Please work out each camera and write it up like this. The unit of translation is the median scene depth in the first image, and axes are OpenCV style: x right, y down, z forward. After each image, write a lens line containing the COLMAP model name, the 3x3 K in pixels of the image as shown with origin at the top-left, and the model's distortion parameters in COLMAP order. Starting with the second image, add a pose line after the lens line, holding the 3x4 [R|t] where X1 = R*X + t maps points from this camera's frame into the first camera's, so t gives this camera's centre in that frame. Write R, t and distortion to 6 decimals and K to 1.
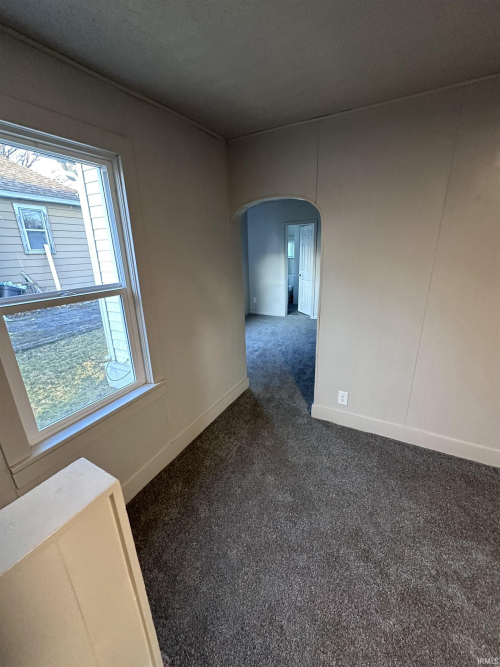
lens RADIAL K [[269.1, 0, 250.0], [0, 269.1, 333.5], [0, 0, 1]] dist [-0.000819, 0.000380]
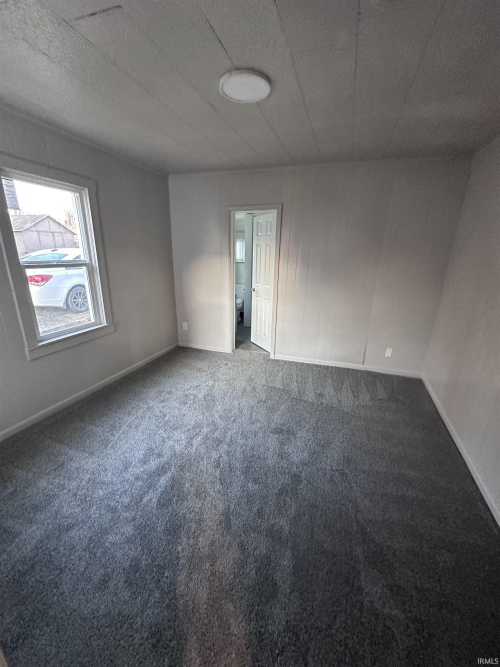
lens RADIAL K [[269.1, 0, 250.0], [0, 269.1, 333.5], [0, 0, 1]] dist [-0.000819, 0.000380]
pose [[0.983875, -0.008003, 0.178678, 0.059101], [0.007414, 0.999965, 0.003963, -0.114060], [-0.178703, -0.002575, 0.983900, 0.354444]]
